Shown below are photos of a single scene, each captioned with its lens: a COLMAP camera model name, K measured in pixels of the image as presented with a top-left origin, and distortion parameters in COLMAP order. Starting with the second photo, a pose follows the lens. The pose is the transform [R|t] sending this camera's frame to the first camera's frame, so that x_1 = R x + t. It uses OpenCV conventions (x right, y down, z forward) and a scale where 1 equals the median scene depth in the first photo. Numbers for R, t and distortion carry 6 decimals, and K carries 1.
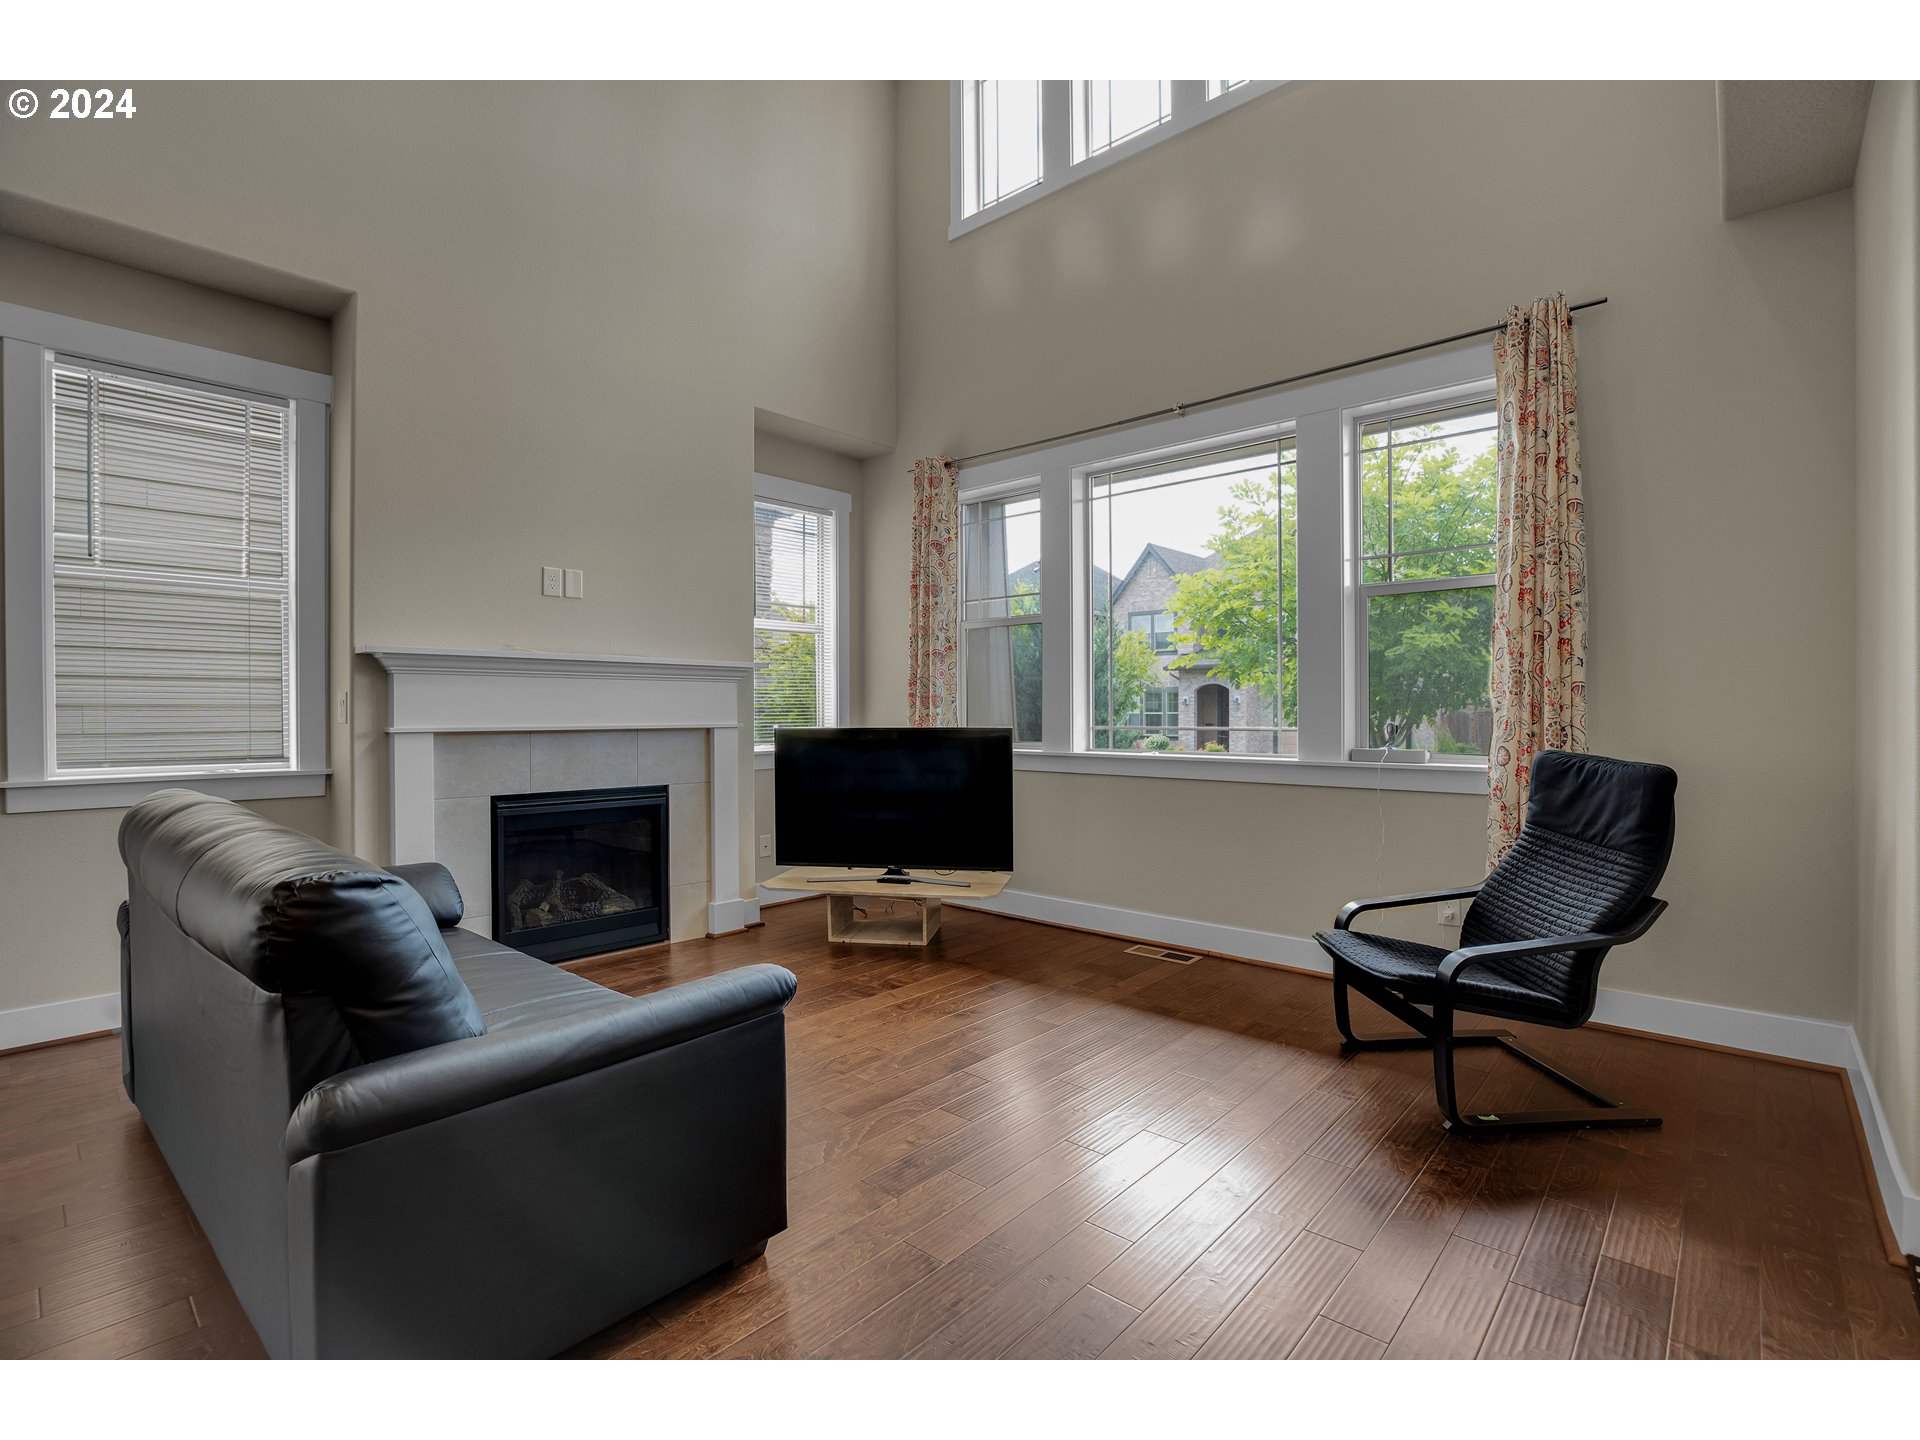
lens RADIAL K [[890.6, 0, 967.4], [0, 890.6, 718.2], [0, 0, 1]] dist [-0.038687, 0.009903]
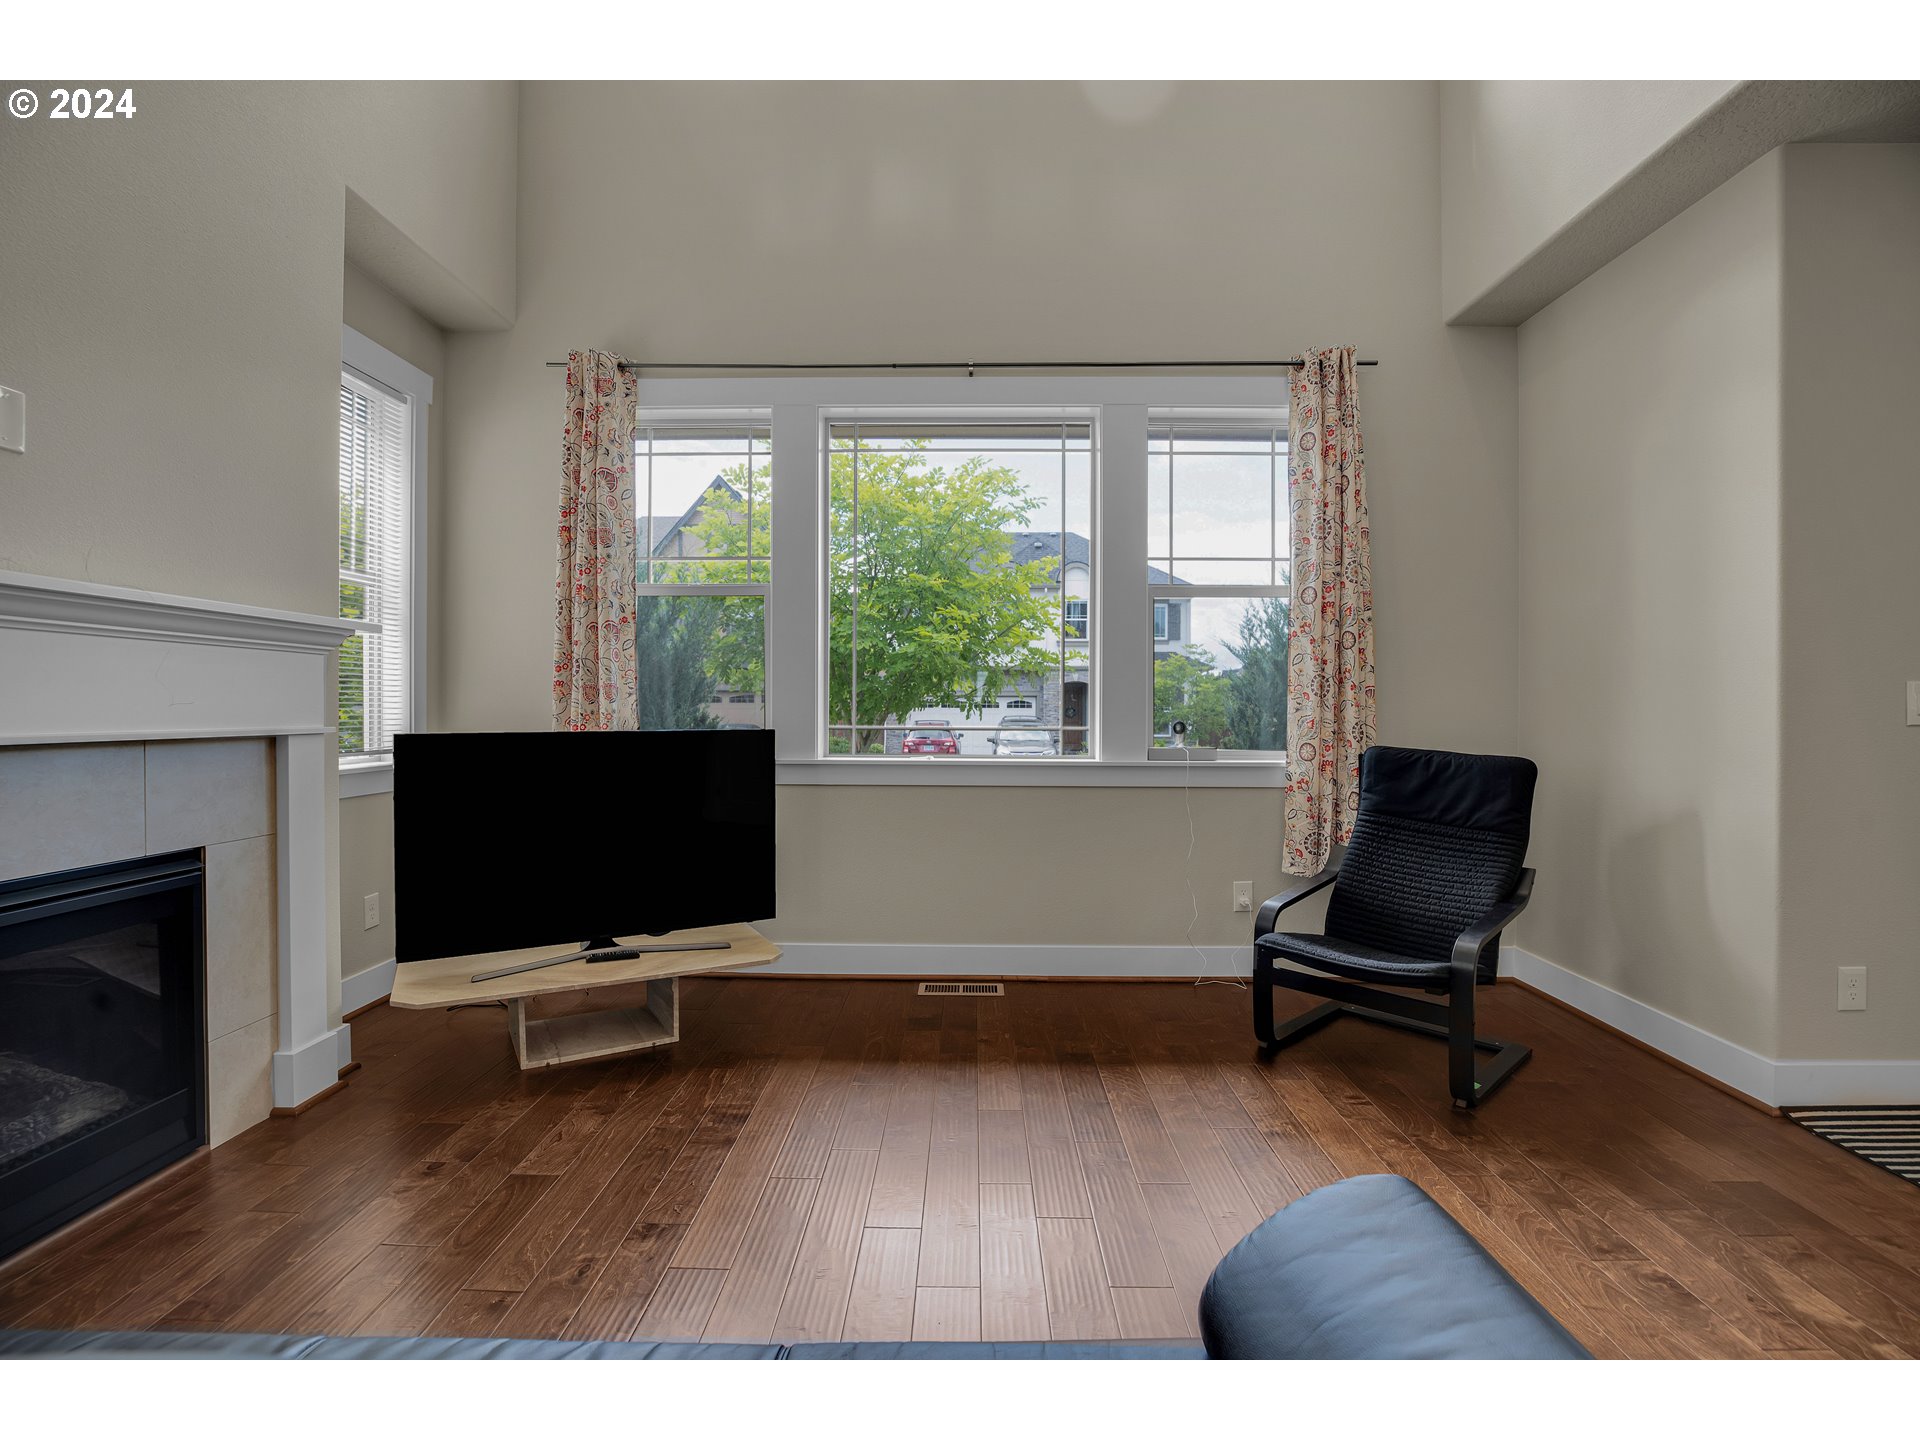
lens RADIAL K [[890.6, 0, 953.1], [0, 890.6, 711.9], [0, 0, 1]] dist [-0.038687, 0.009903]
pose [[0.759904, 0.001633, 0.650033, -0.334773], [-0.001337, 0.999999, -0.000949, -0.004259], [-0.650034, -0.000148, 0.759905, 0.327544]]
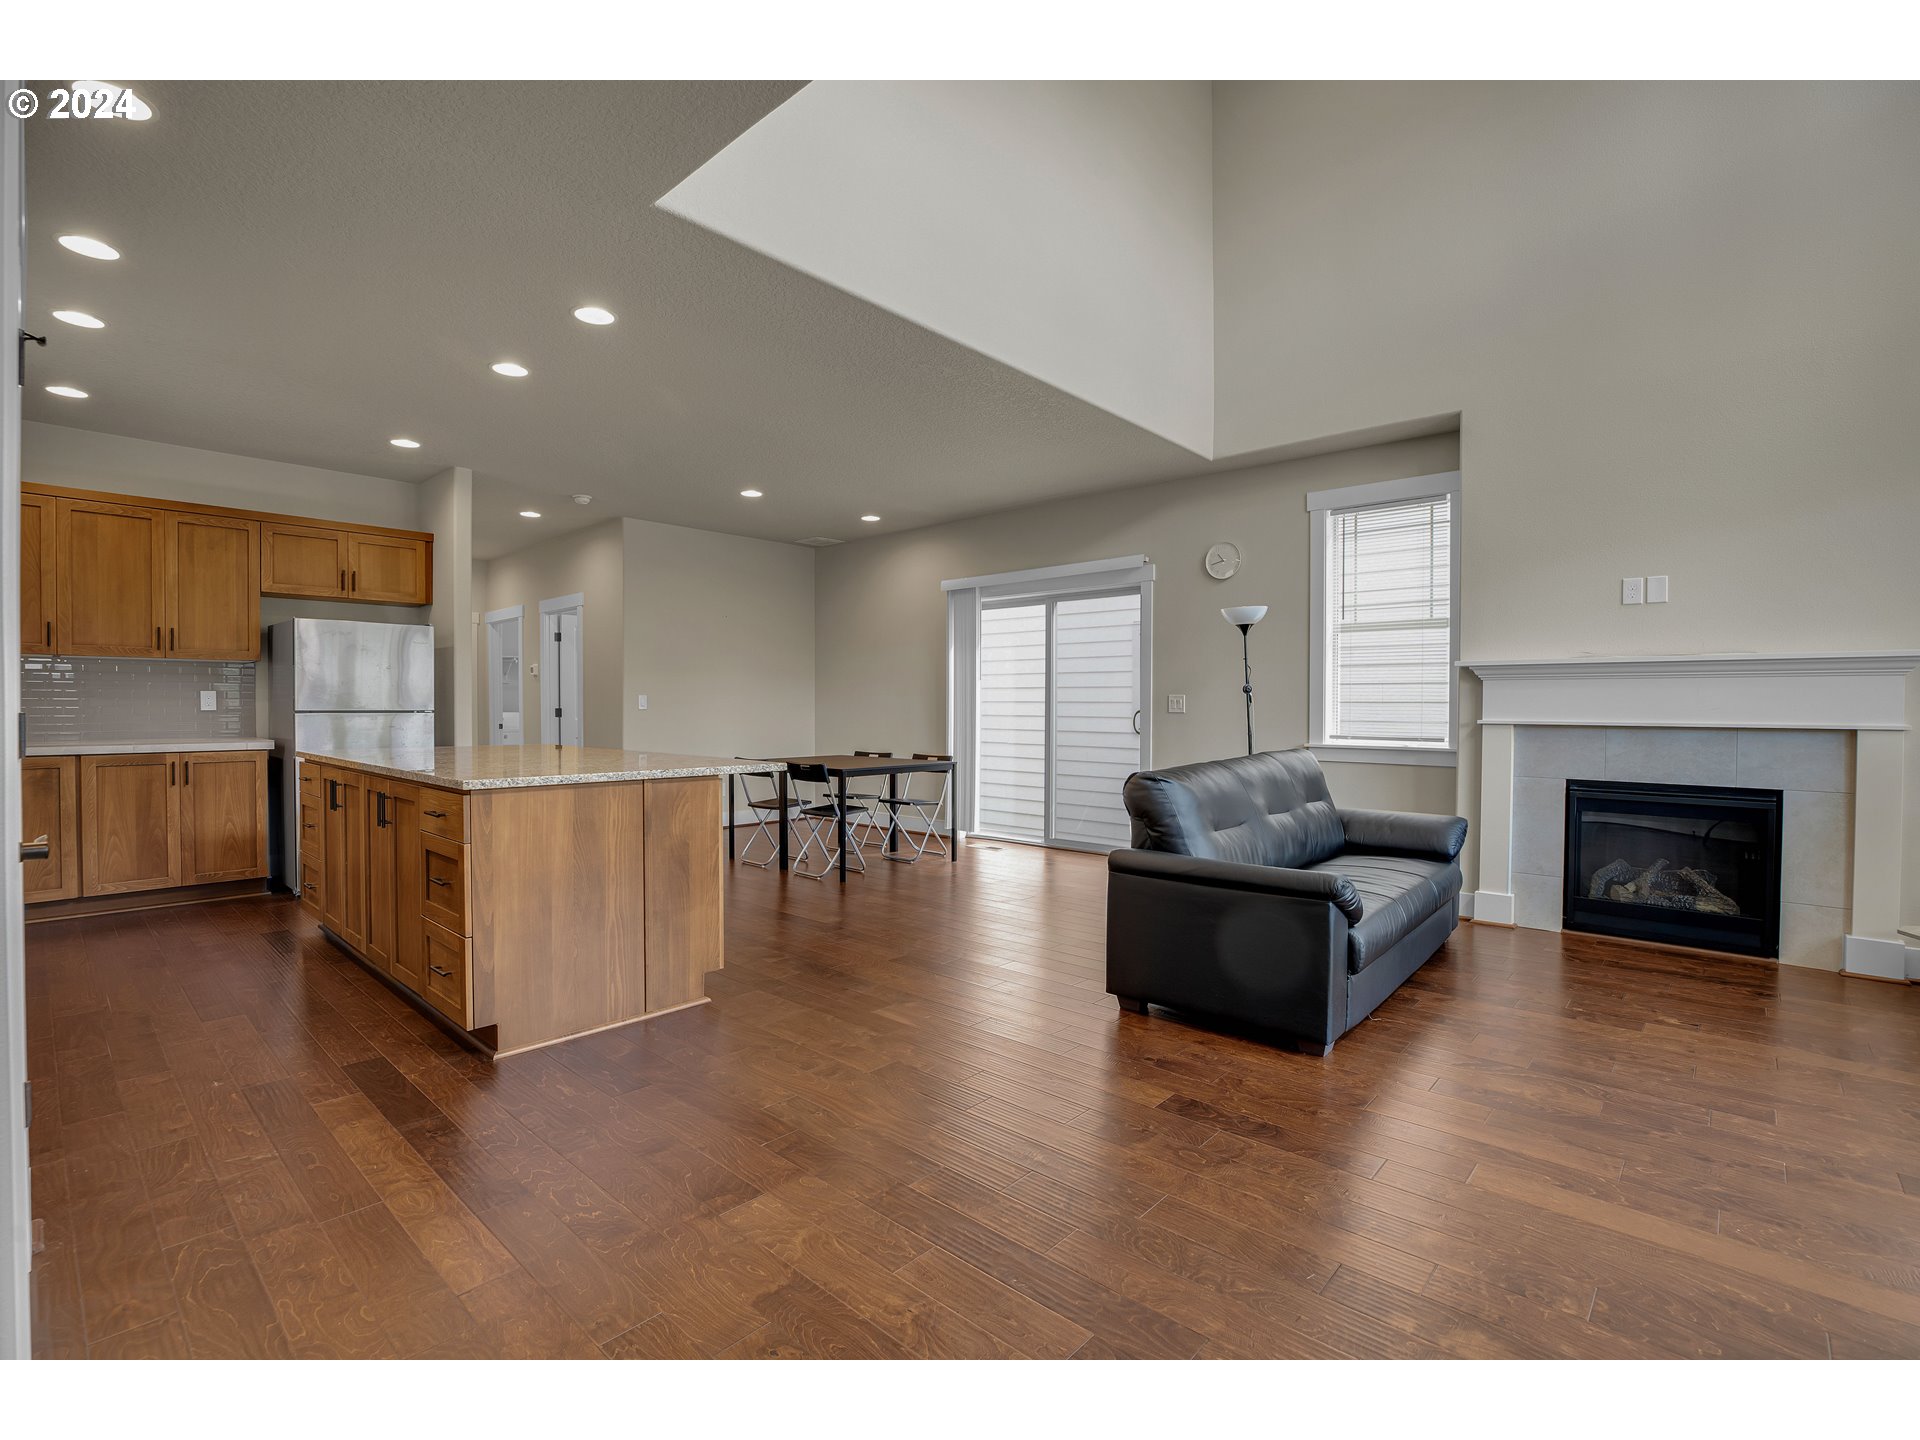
lens RADIAL K [[890.6, 0, 956.5], [0, 890.6, 719.5], [0, 0, 1]] dist [-0.038687, 0.009903]
pose [[-0.004210, 0.018405, -0.999822, 0.560552], [-0.012030, 0.999757, 0.018455, -0.004170], [0.999919, 0.012105, -0.003988, 0.148158]]
